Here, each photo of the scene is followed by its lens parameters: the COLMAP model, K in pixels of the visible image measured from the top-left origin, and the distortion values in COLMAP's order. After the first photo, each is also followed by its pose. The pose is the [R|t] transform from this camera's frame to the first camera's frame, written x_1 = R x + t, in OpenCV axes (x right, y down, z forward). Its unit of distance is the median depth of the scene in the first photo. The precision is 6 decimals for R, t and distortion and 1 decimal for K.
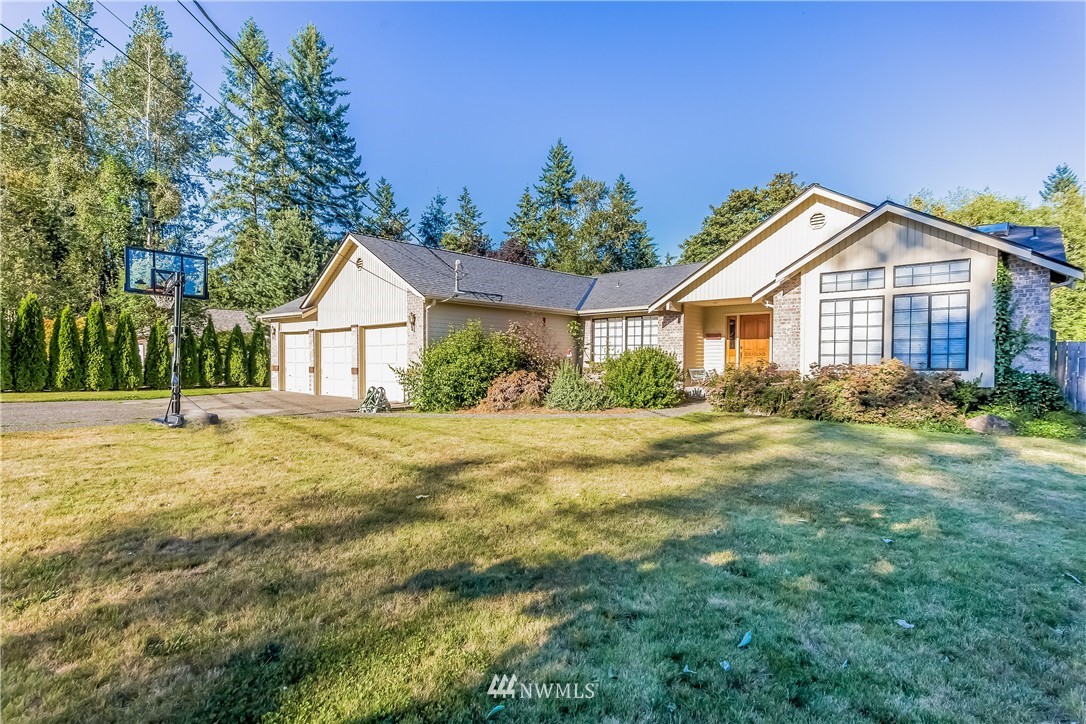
lens RADIAL K [[532.7, 0, 543.4], [0, 532.7, 364.0], [0, 0, 1]] dist [0.003158, -0.000087]
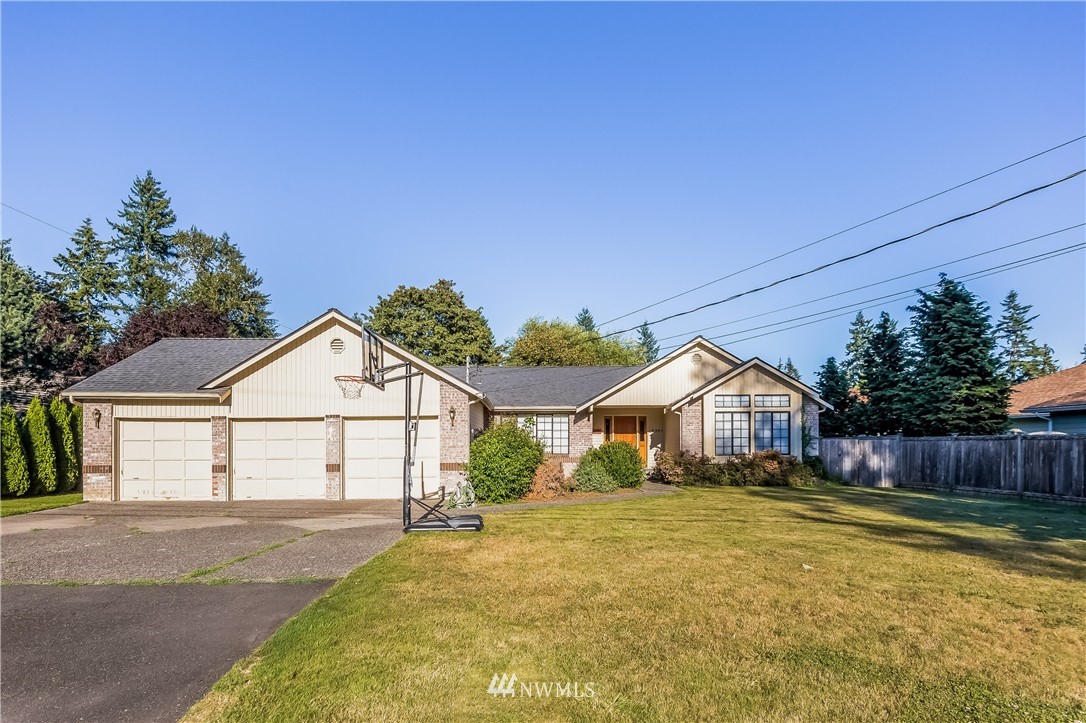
lens RADIAL K [[551.8, 0, 534.8], [0, 551.8, 441.0], [0, 0, 1]] dist [0.000682, 0.000671]
pose [[0.743395, -0.001600, 0.668851, -0.646154], [0.013695, 0.999824, -0.012829, -0.013083], [-0.668713, 0.018696, 0.743286, 0.098249]]
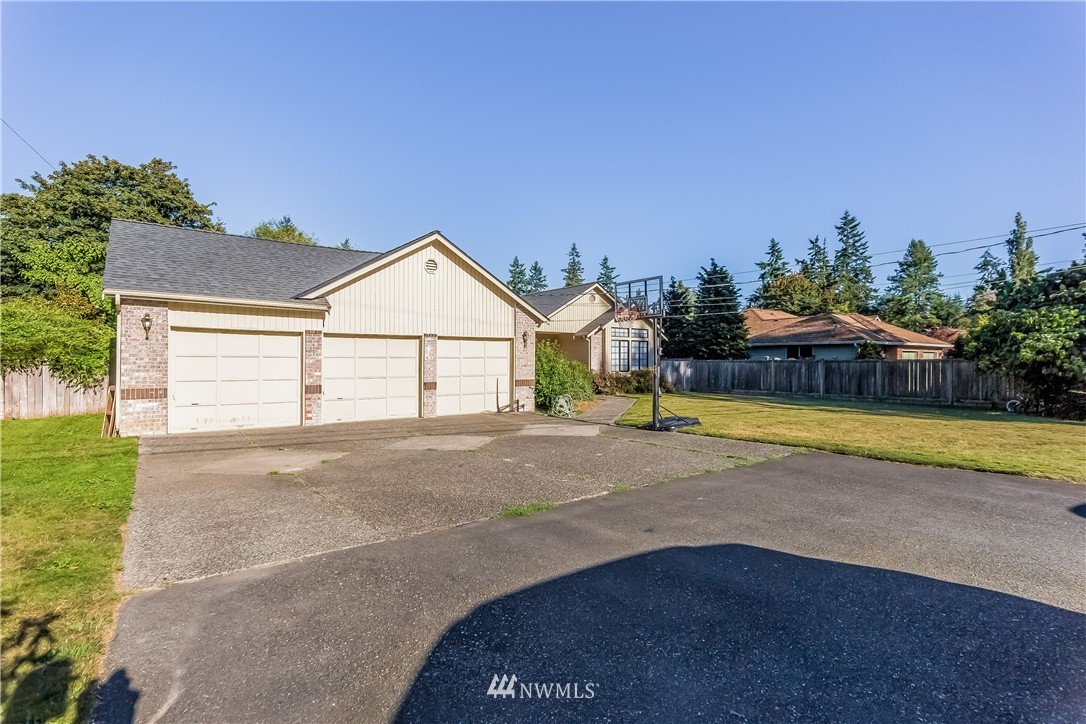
lens RADIAL K [[532.7, 0, 541.3], [0, 532.7, 360.4], [0, 0, 1]] dist [0.003158, -0.000087]
pose [[0.181816, 0.000678, 0.983332, -1.084439], [0.007516, 0.999970, -0.002079, -0.023277], [-0.983304, 0.007769, 0.181806, 0.594033]]
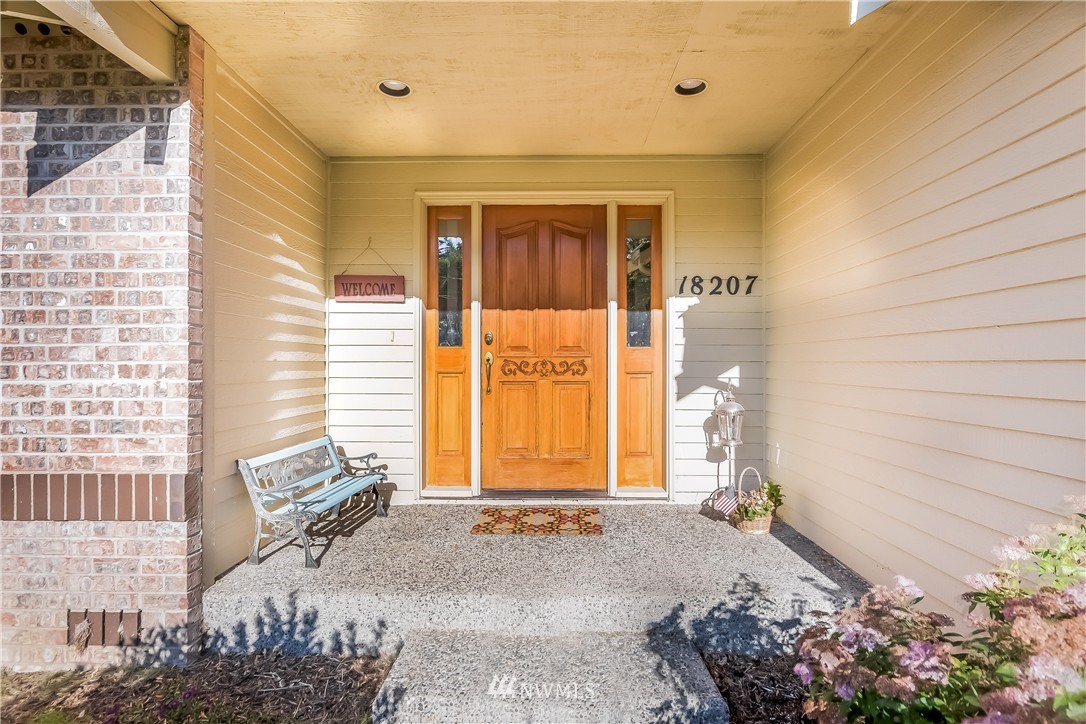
lens RADIAL K [[532.7, 0, 544.5], [0, 532.7, 364.9], [0, 0, 1]] dist [0.003158, -0.000087]
pose [[0.762027, -0.000331, 0.647545, 0.215586], [0.008604, 0.999917, -0.009614, -0.016633], [-0.647488, 0.012898, 0.761967, 0.734593]]
